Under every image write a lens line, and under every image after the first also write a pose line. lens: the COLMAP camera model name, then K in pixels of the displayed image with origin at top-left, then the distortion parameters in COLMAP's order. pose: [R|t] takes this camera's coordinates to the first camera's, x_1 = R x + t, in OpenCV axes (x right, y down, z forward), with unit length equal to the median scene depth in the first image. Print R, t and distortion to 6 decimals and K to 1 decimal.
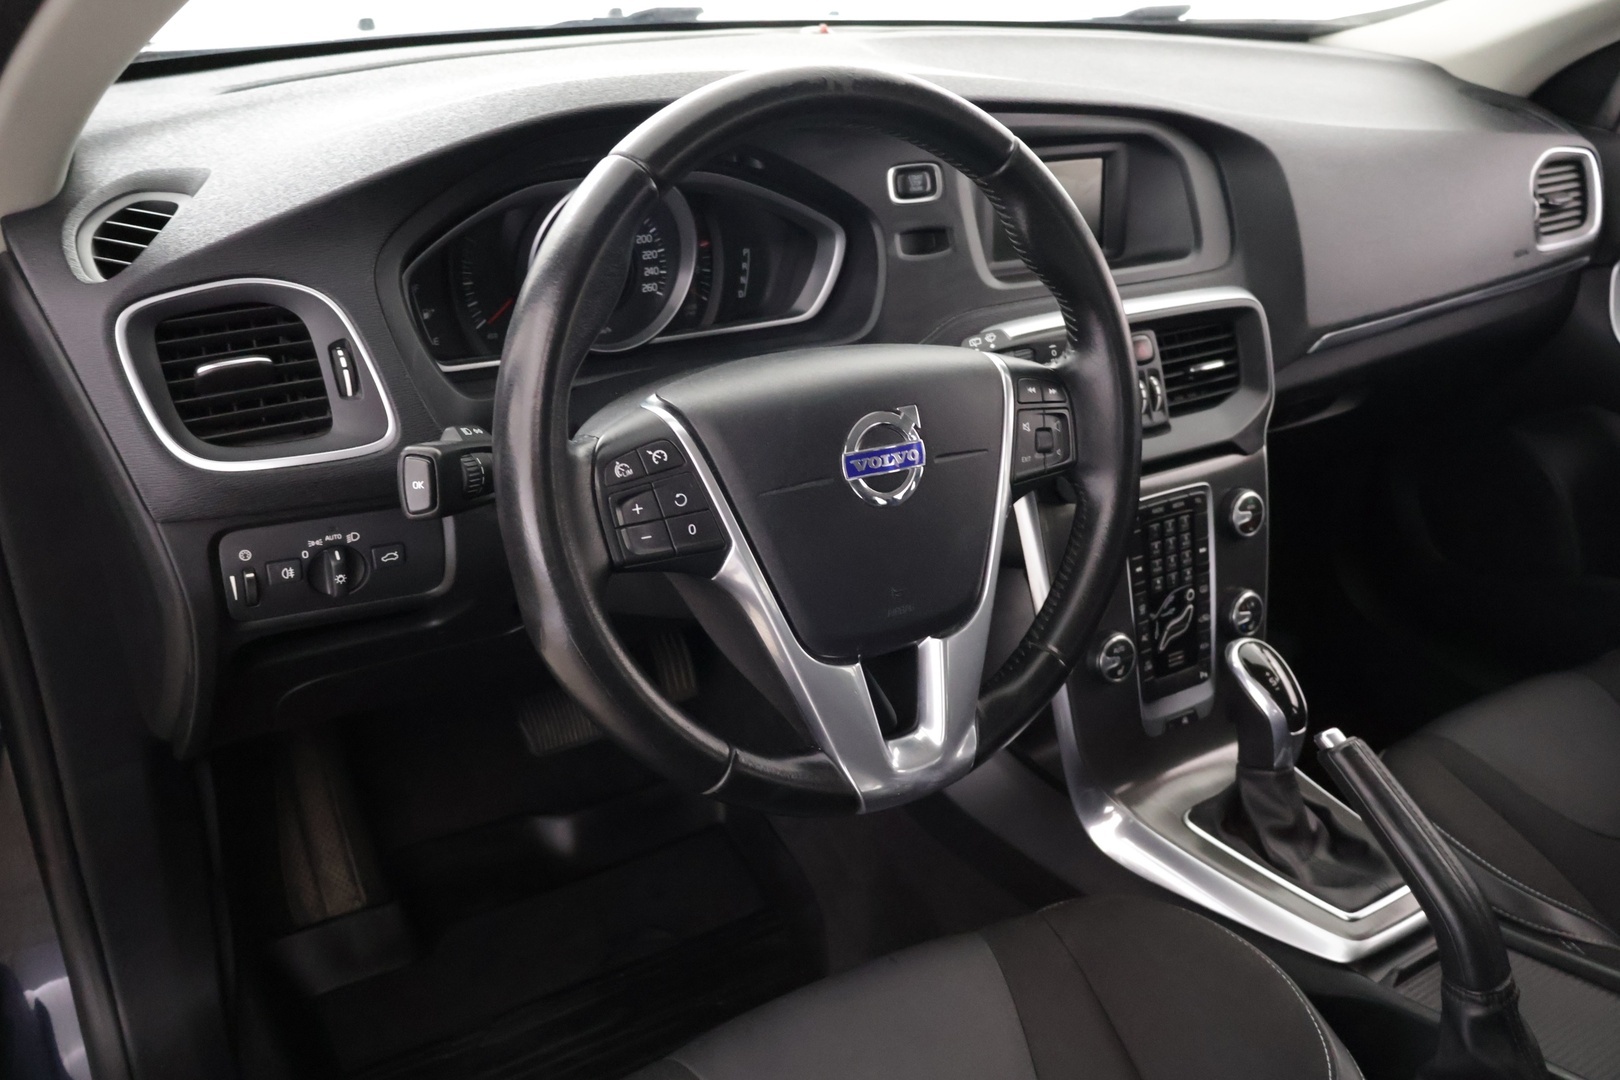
lens RADIAL K [[1357.8, 0, 810.0], [0, 1357.8, 540.0], [0, 0, 1]] dist [0.001071, -0.003925]
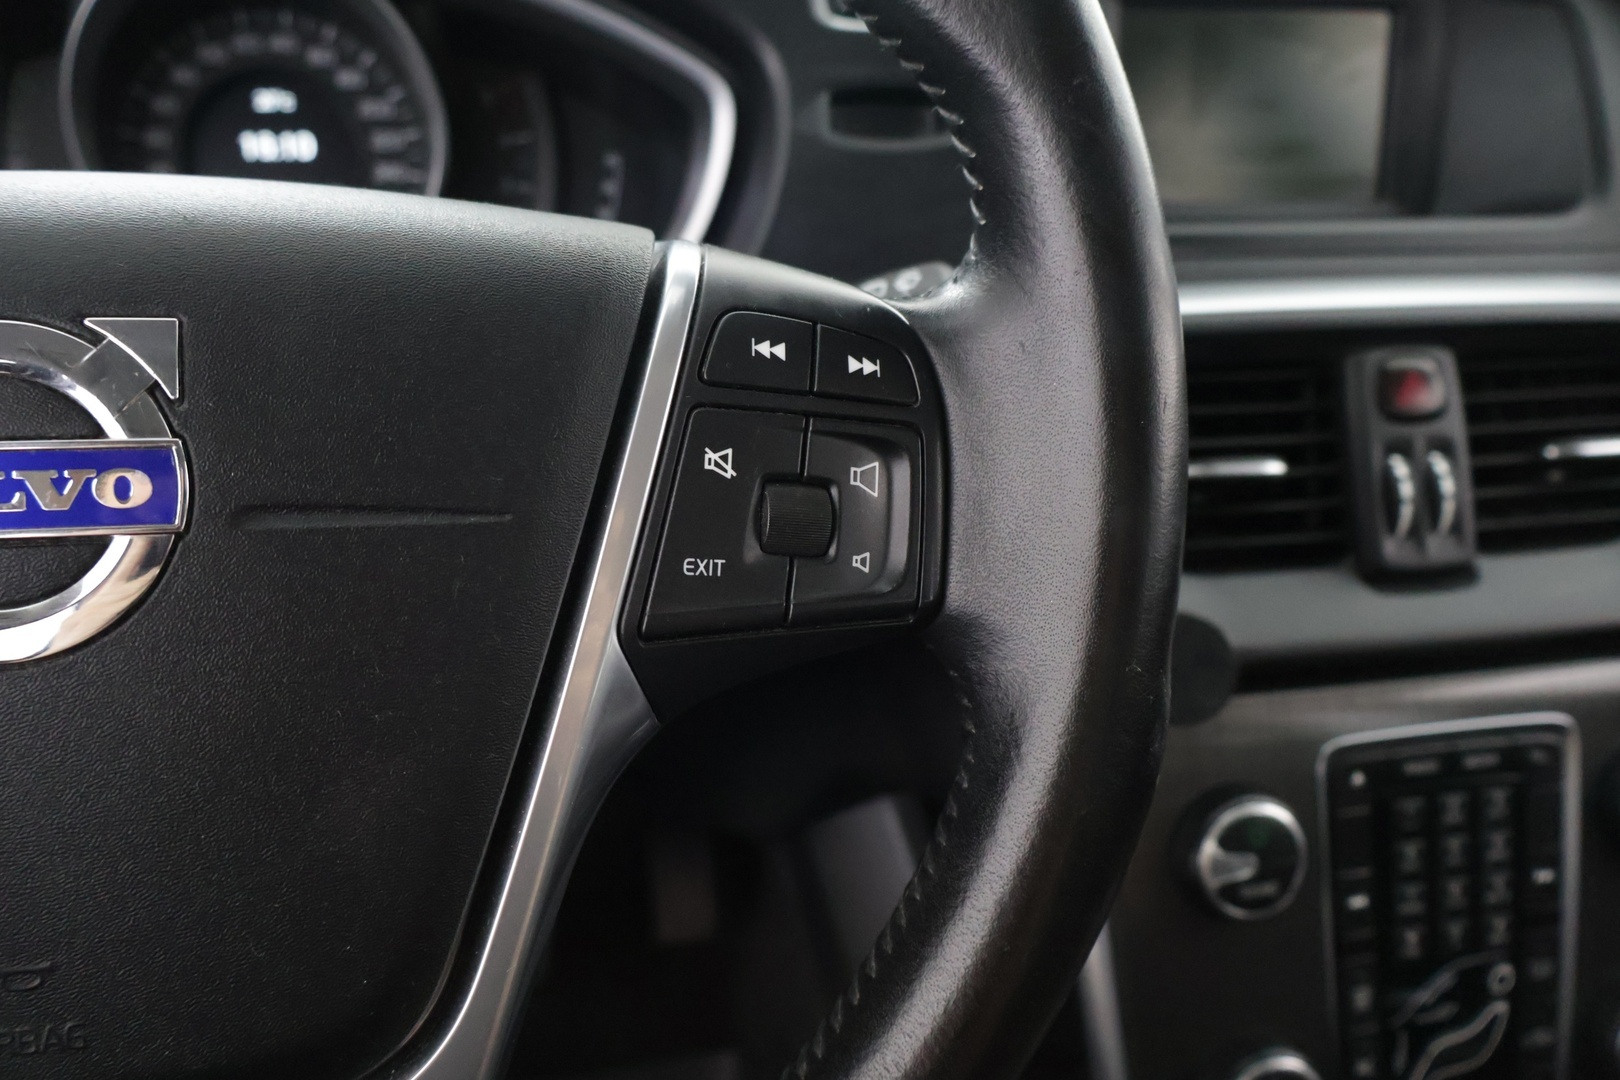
lens RADIAL K [[1357.8, 0, 810.0], [0, 1357.8, 540.0], [0, 0, 1]] dist [0.001071, -0.003925]
pose [[0.942102, 0.095512, -0.321438, 0.218523], [-0.128366, 0.988283, -0.082572, -0.034337], [0.309785, 0.119053, 0.943324, 0.568431]]
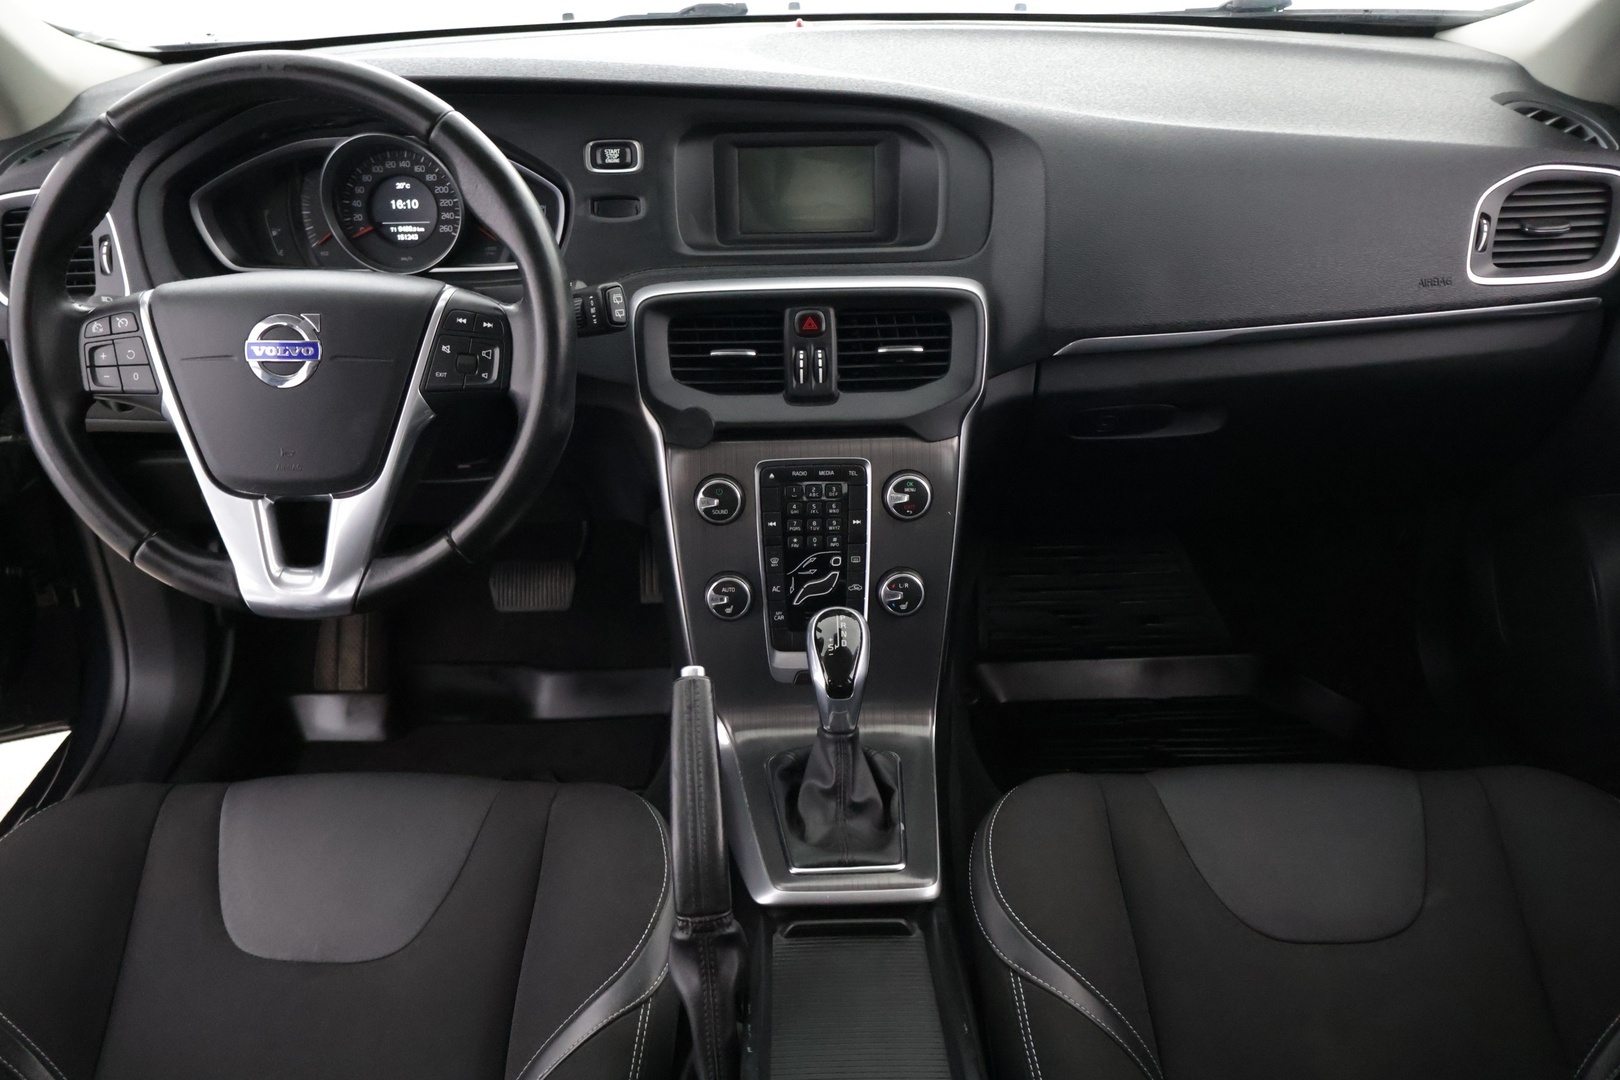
lens RADIAL K [[1357.8, 0, 810.0], [0, 1357.8, 540.0], [0, 0, 1]] dist [0.001071, -0.003925]
pose [[0.848785, 0.187119, -0.494520, 0.851202], [-0.184359, 0.981325, 0.054888, -0.032780], [0.495555, 0.044581, 0.867432, 0.080793]]
